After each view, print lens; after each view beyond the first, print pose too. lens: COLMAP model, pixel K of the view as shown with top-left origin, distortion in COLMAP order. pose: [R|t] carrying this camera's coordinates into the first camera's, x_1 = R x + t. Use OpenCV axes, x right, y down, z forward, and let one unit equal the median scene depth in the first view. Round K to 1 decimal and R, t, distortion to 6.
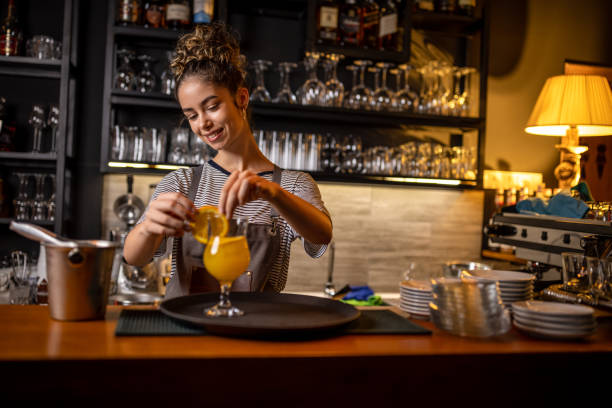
lens RADIAL K [[612.2, 0, 305.1], [0, 612.2, 195.3], [0, 0, 1]] dist [-0.014786, 0.000000]
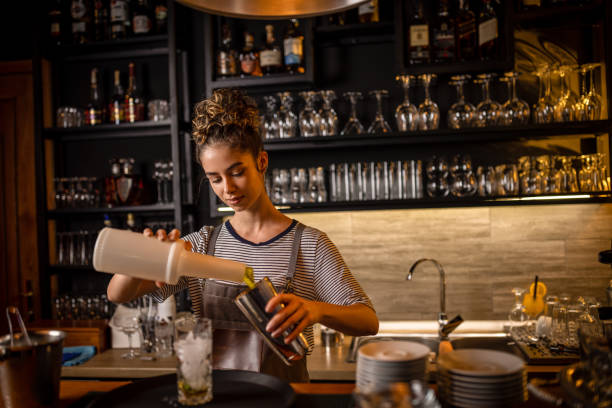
lens RADIAL K [[582.1, 0, 310.0], [0, 582.1, 203.5], [0, 0, 1]] dist [-0.014202, 0.000000]
pose [[0.930778, -0.074891, -0.357833, 0.185294], [0.081347, 0.996681, 0.003002, -0.046910], [0.356421, -0.031903, 0.933781, 0.084769]]
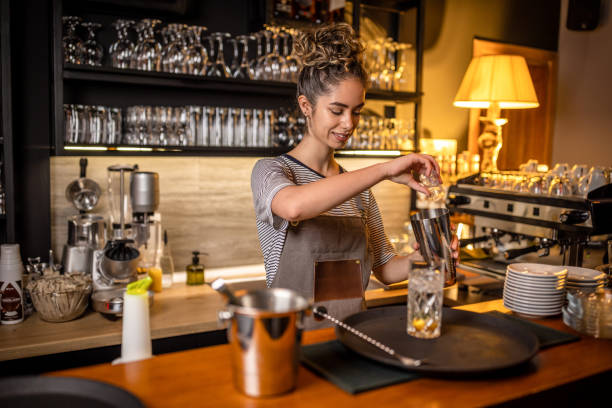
lens RADIAL K [[582.1, 0, 317.4], [0, 582.1, 197.3], [0, 0, 1]] dist [-0.014202, 0.000000]
pose [[0.950989, -0.050797, 0.305025, -0.212714], [0.018477, 0.993987, 0.107924, -0.058620], [-0.308673, -0.096998, 0.946210, 0.068853]]
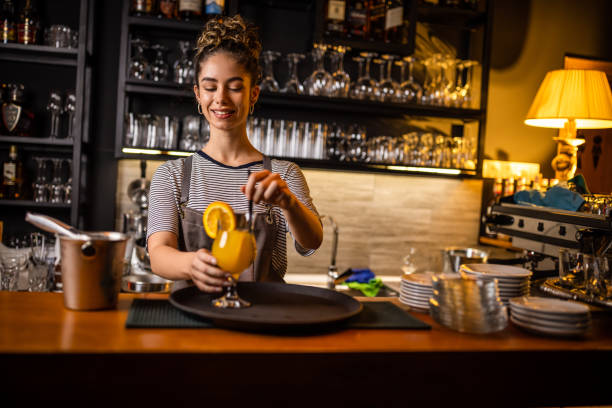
lens RADIAL K [[582.1, 0, 304.1], [0, 582.1, 197.6], [0, 0, 1]] dist [-0.014202, 0.000000]
pose [[0.999821, 0.015543, -0.010833, -0.000330], [-0.015114, 0.999140, 0.038614, -0.011841], [0.011424, -0.038443, 0.999195, 0.008668]]
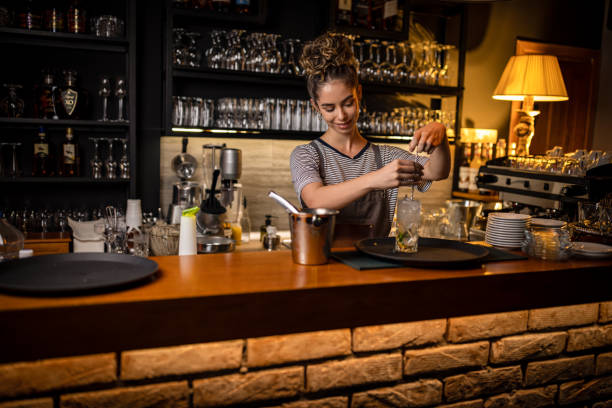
lens RADIAL K [[582.1, 0, 308.4], [0, 582.1, 204.5], [0, 0, 1]] dist [-0.014202, 0.000000]
pose [[0.984983, -0.029608, 0.170096, -0.236282], [0.007740, 0.991768, 0.127812, -0.044333], [-0.172480, -0.124576, 0.977104, -0.143311]]
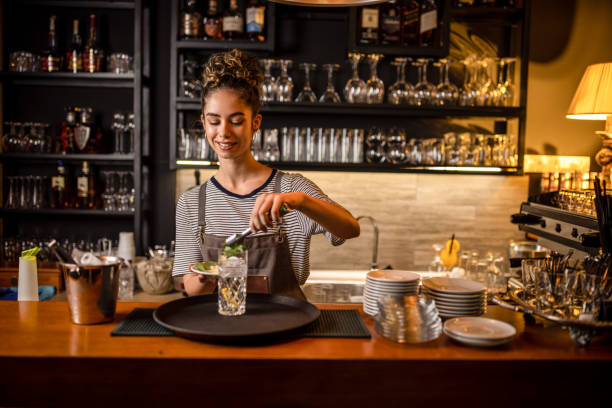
lens RADIAL K [[582.1, 0, 311.6], [0, 582.1, 197.7], [0, 0, 1]] dist [-0.014202, 0.000000]
pose [[0.984802, -0.009379, -0.173425, 0.111710], [0.021339, 0.997510, 0.067226, -0.048319], [0.172363, -0.069905, 0.982550, -0.041870]]
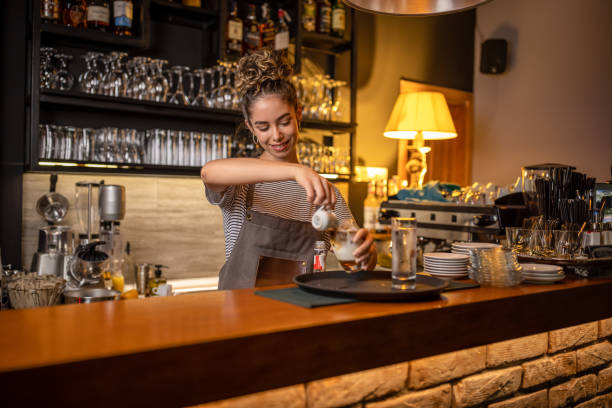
lens RADIAL K [[582.1, 0, 308.8], [0, 582.1, 200.8], [0, 0, 1]] dist [-0.014202, 0.000000]
pose [[0.917233, -0.030087, 0.397214, -0.270536], [0.018898, 0.999307, 0.032053, -0.011219], [-0.397903, -0.021893, 0.917166, -0.036066]]
